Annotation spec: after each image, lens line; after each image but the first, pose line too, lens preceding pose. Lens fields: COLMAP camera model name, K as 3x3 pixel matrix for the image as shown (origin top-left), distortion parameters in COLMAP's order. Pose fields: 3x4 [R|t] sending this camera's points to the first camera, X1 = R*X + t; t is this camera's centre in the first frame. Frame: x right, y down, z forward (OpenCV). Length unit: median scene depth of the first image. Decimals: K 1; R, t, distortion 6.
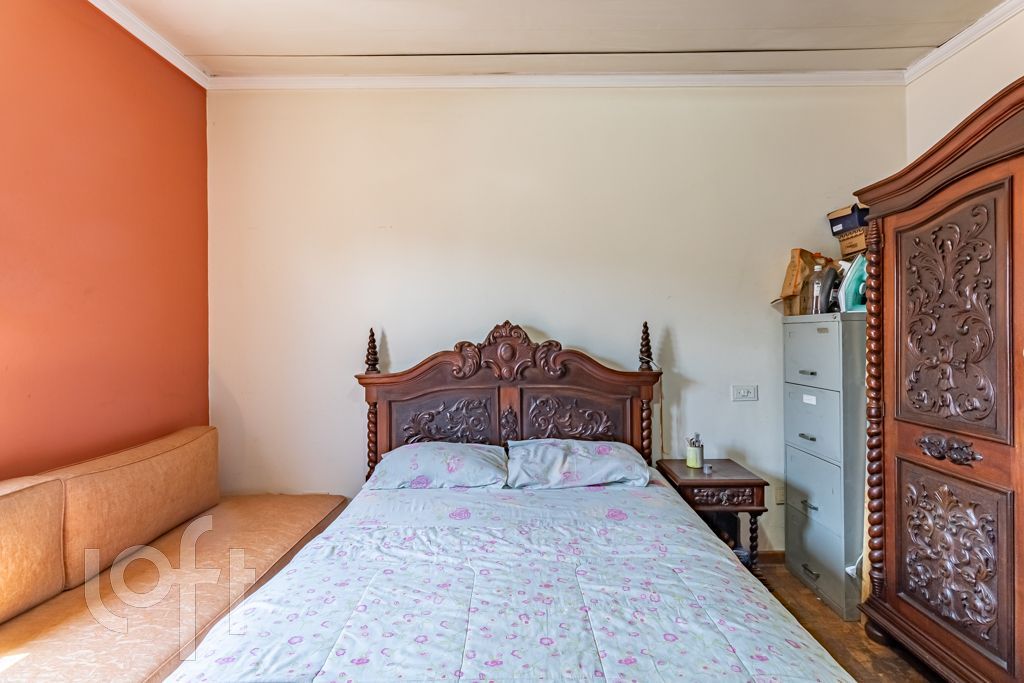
lens RADIAL K [[470.8, 0, 523.7], [0, 470.8, 337.3], [0, 0, 1]] dist [0.000219, 0.001050]
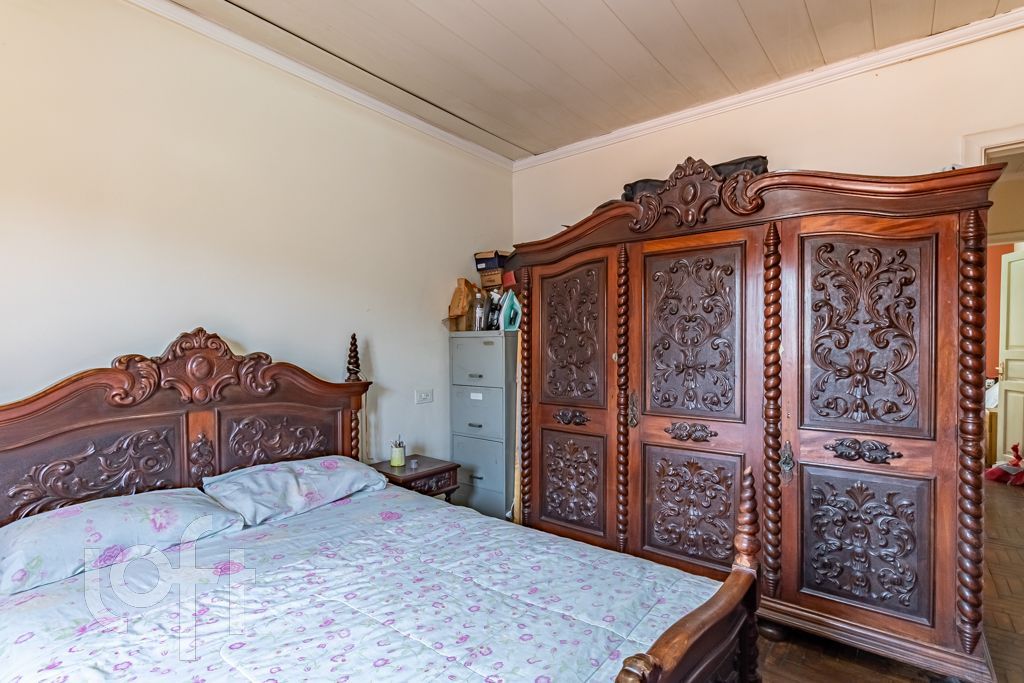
lens RADIAL K [[484.2, 0, 511.4], [0, 484.2, 359.3], [0, 0, 1]] dist [-0.000589, 0.000286]
pose [[0.627337, -0.017568, 0.778550, -0.388867], [0.002829, 0.999790, 0.020280, 0.002793], [-0.778743, -0.010520, 0.627255, 0.088674]]
